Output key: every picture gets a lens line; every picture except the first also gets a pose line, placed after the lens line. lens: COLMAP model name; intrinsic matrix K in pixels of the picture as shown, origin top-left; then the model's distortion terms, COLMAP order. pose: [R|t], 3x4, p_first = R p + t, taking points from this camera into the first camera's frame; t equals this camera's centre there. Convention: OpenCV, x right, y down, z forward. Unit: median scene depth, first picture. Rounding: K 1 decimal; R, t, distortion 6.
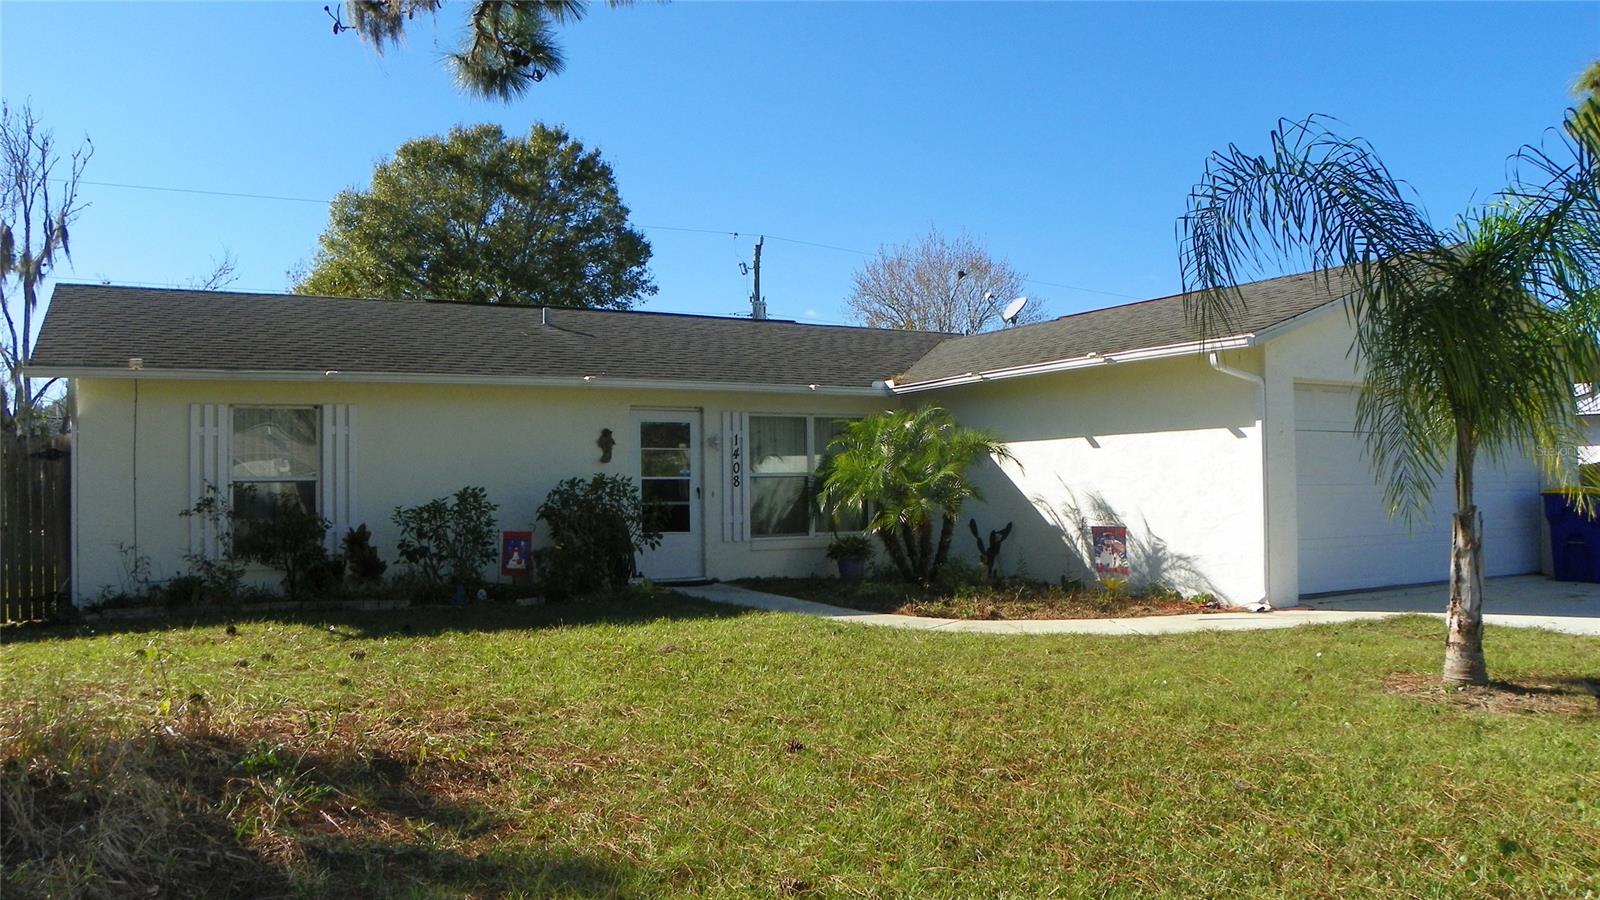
lens RADIAL K [[1199.8, 0, 793.2], [0, 1199.8, 470.0], [0, 0, 1]] dist [-0.153011, 0.093140]
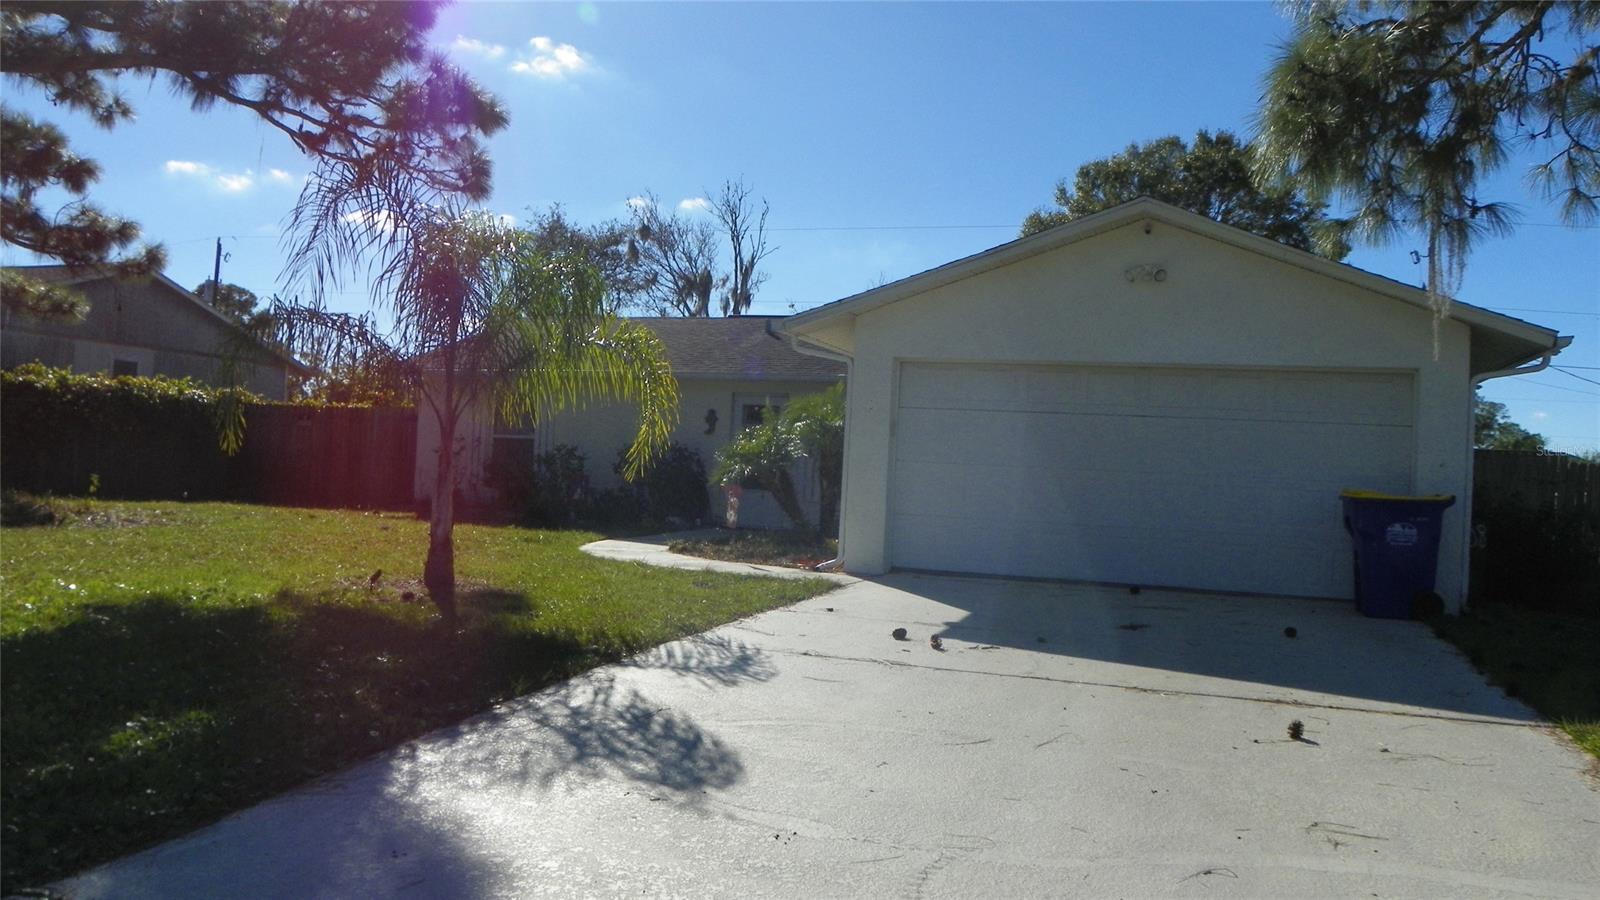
lens RADIAL K [[1199.8, 0, 793.2], [0, 1199.8, 470.0], [0, 0, 1]] dist [-0.153011, 0.093140]
pose [[0.656953, 0.043707, -0.752664, 0.935566], [-0.047737, 0.998726, 0.016329, 0.007701], [0.752419, 0.025202, 0.658203, 0.190245]]
